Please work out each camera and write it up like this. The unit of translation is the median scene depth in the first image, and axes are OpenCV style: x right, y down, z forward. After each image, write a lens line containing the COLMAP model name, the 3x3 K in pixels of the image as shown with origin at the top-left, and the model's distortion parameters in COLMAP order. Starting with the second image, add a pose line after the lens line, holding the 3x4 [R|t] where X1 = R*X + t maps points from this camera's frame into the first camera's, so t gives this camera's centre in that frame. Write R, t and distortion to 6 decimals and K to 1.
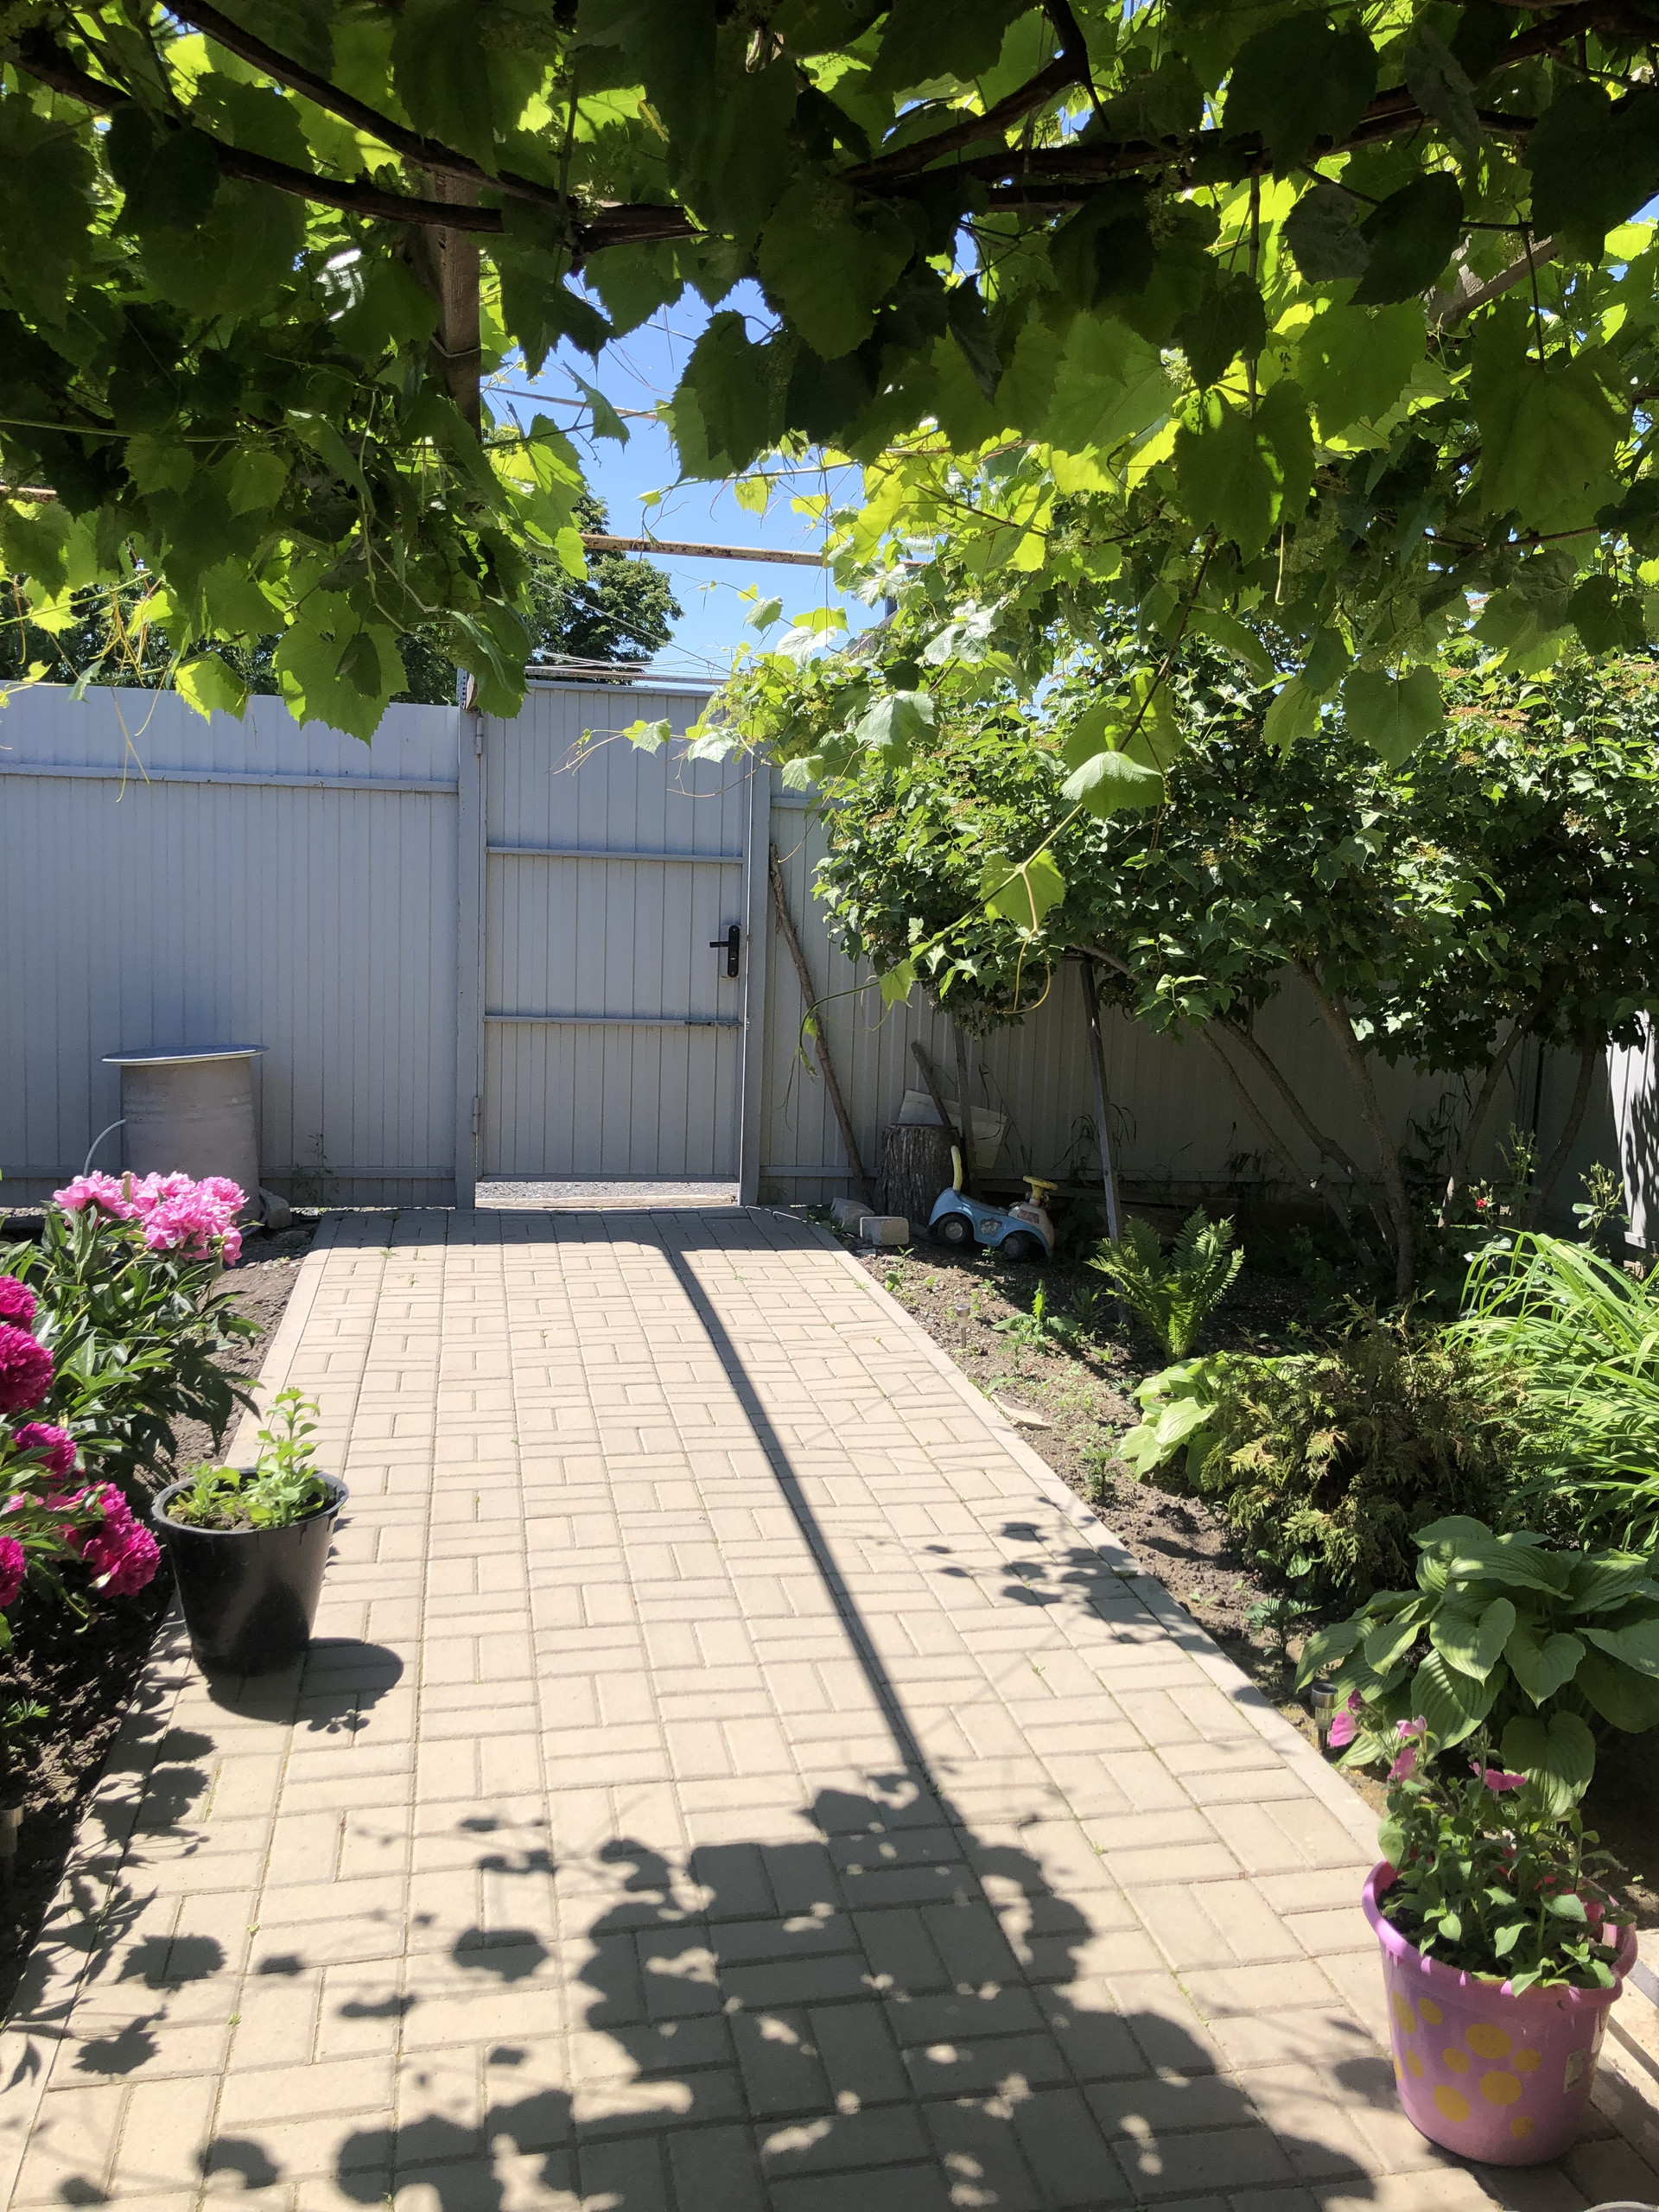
lens RADIAL K [[1819.6, 0, 873.5], [0, 1819.6, 1105.9], [0, 0, 1]] dist [0.015642, 0.014348]
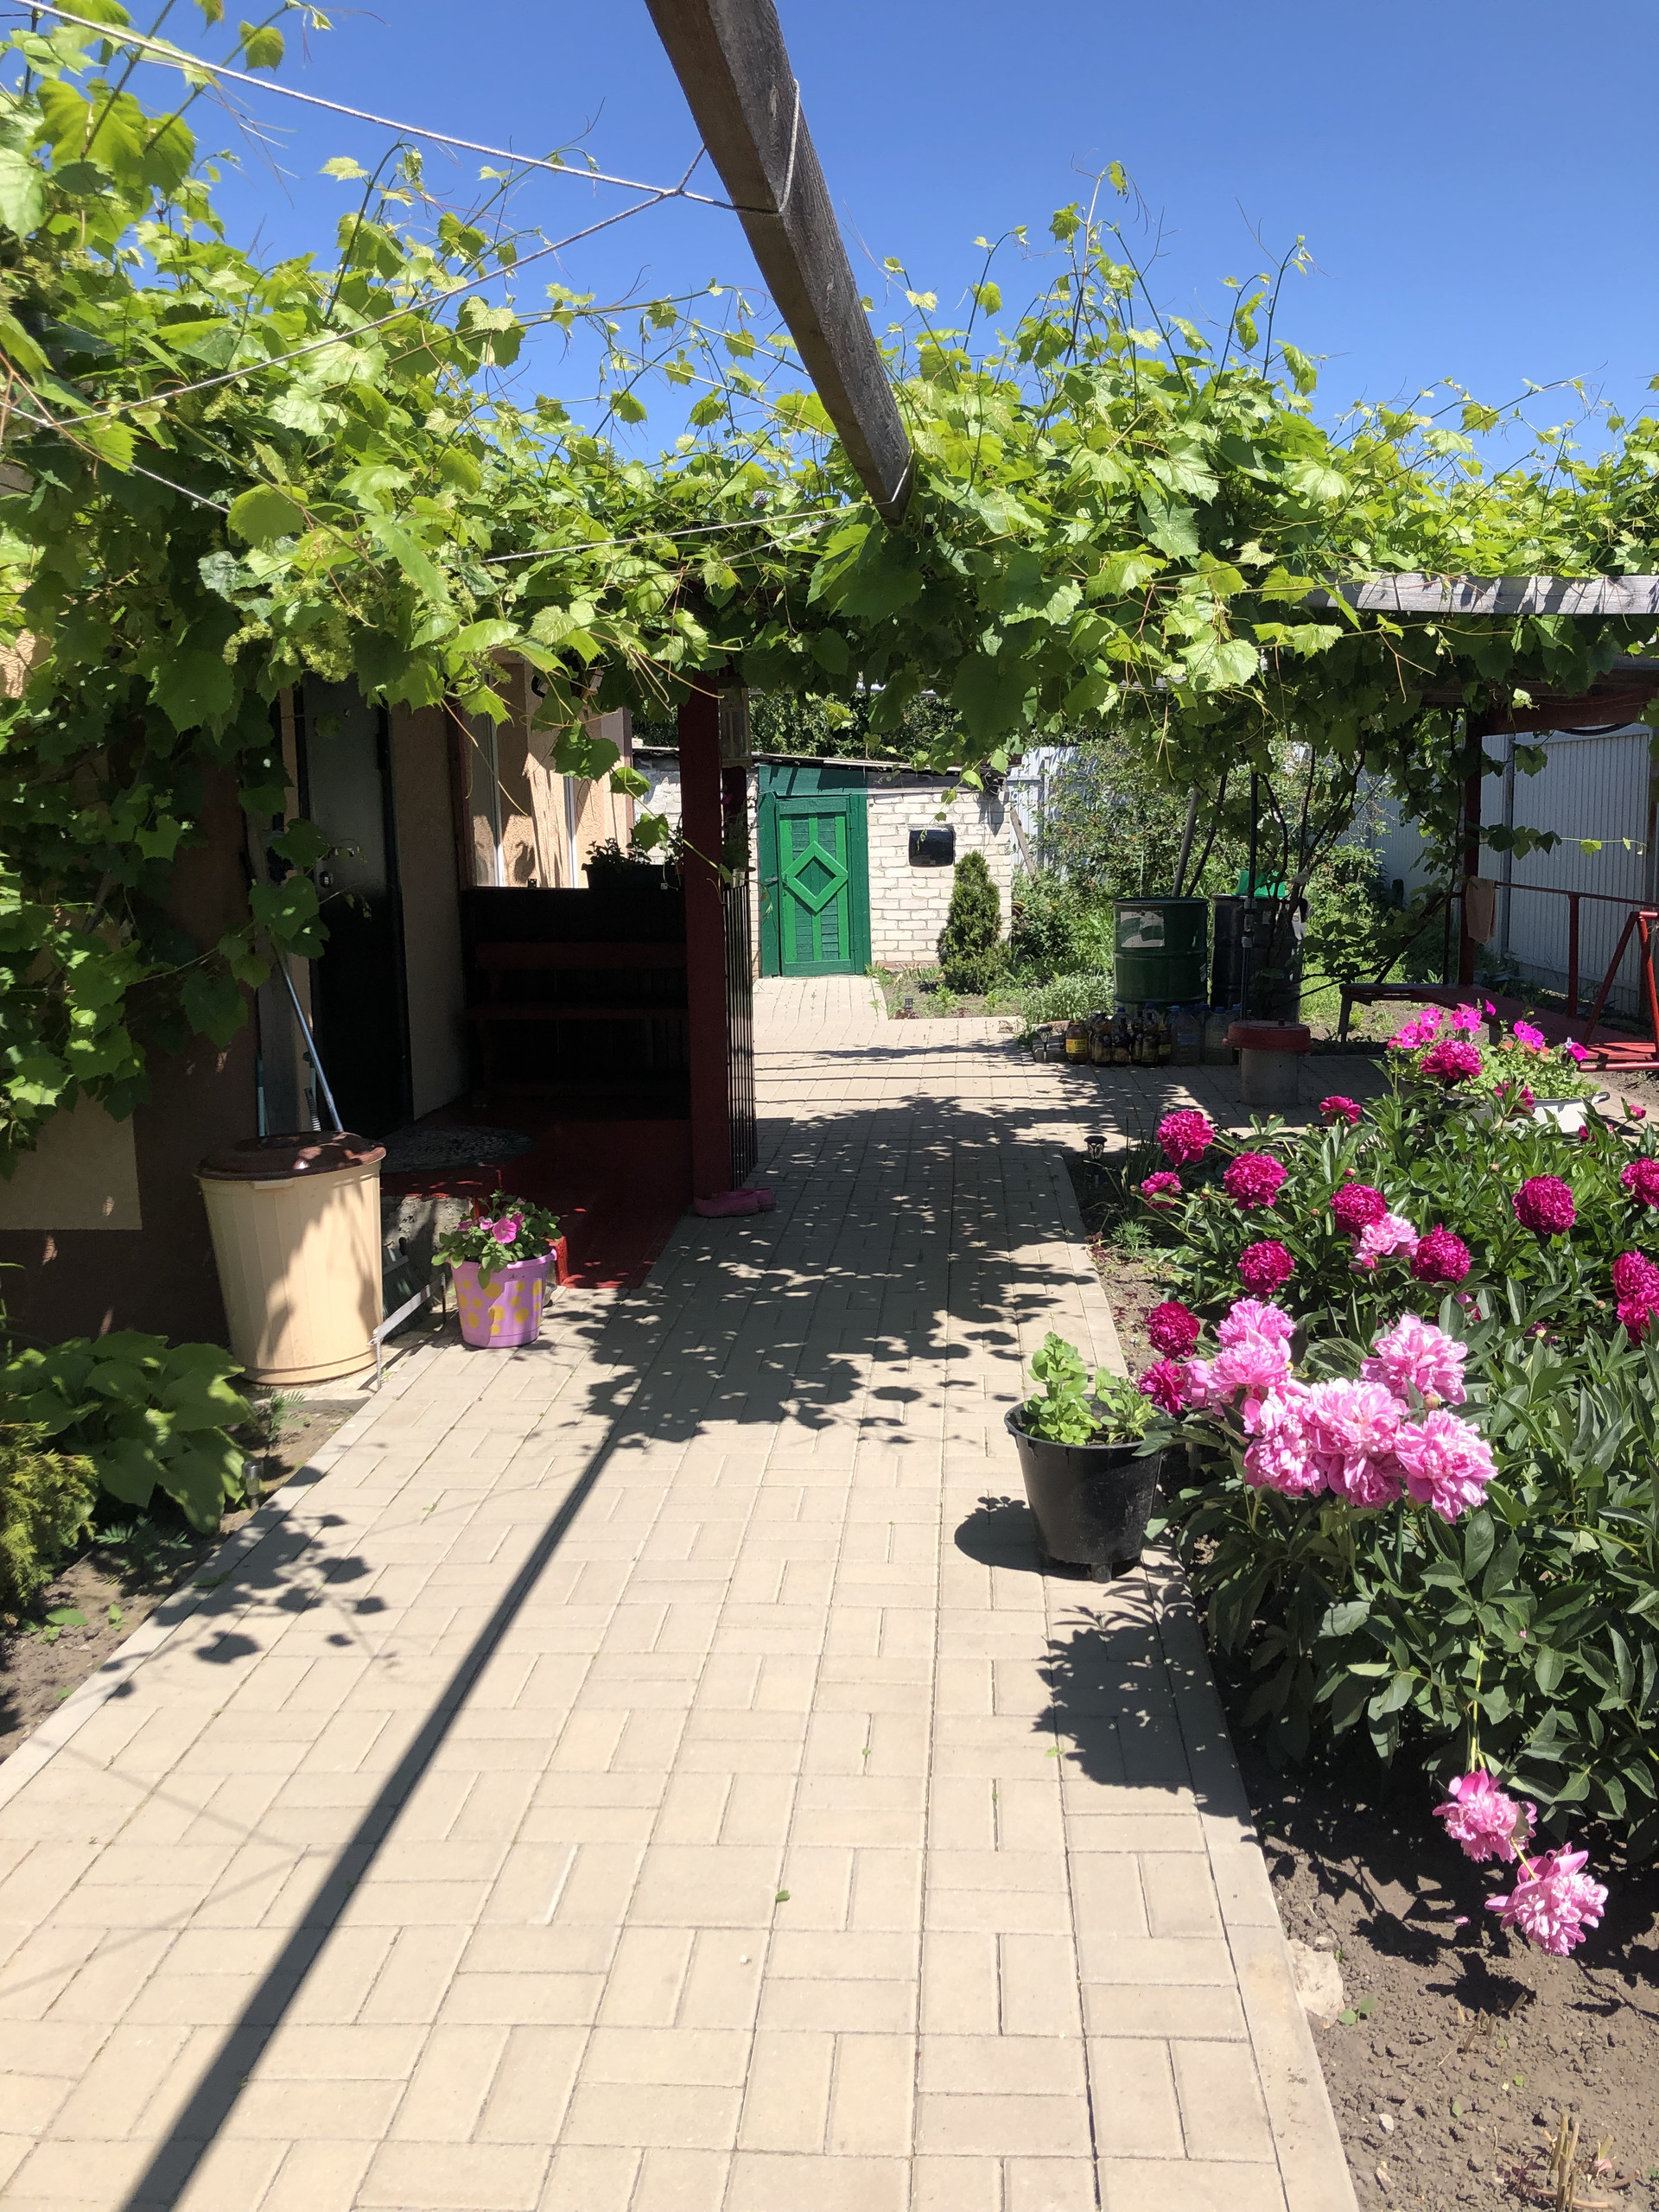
lens RADIAL K [[1819.6, 0, 873.5], [0, 1819.6, 1105.9], [0, 0, 1]] dist [0.015642, 0.014348]
pose [[-0.964668, -0.061211, 0.256258, -0.552873], [0.014310, 0.959028, 0.282948, -0.318678], [-0.263079, 0.276618, -0.924268, 2.272935]]
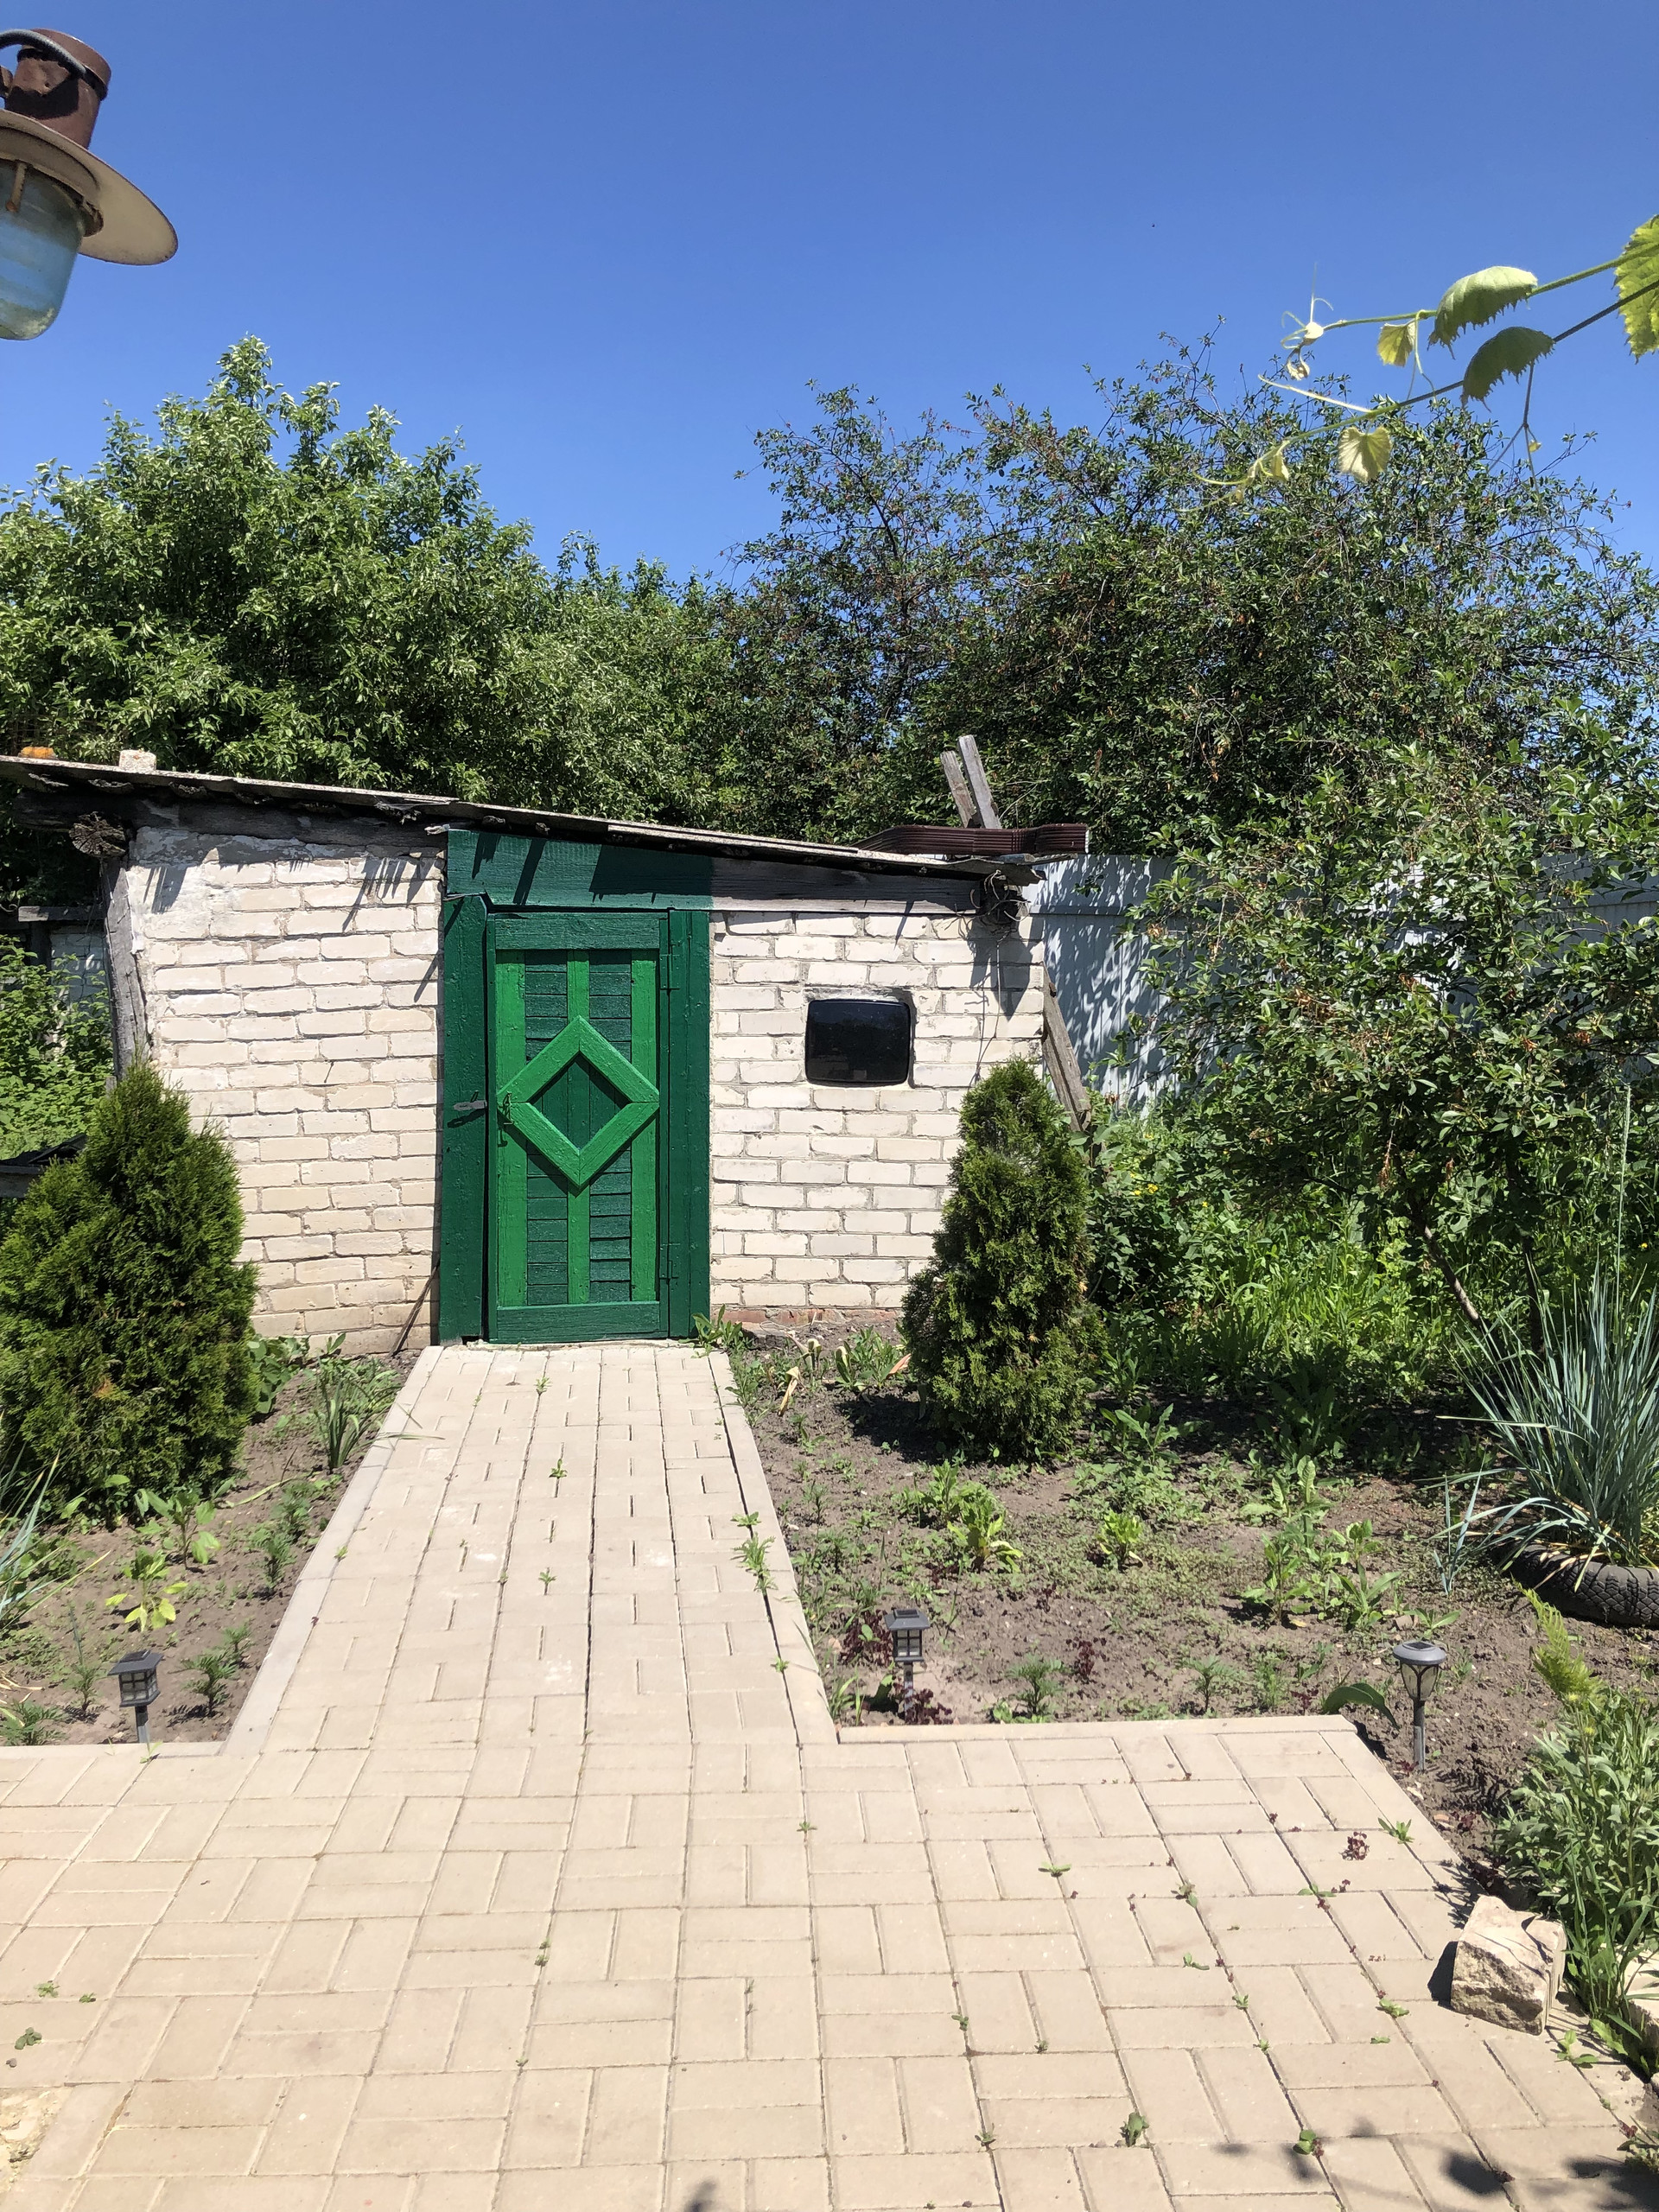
lens RADIAL K [[1819.6, 0, 873.5], [0, 1819.6, 1105.9], [0, 0, 1]] dist [0.015642, 0.014348]
pose [[-0.987613, -0.063683, 0.143403, -0.488628], [-0.035334, 0.980724, 0.192176, -0.288067], [-0.152877, 0.184729, -0.970826, 2.060943]]
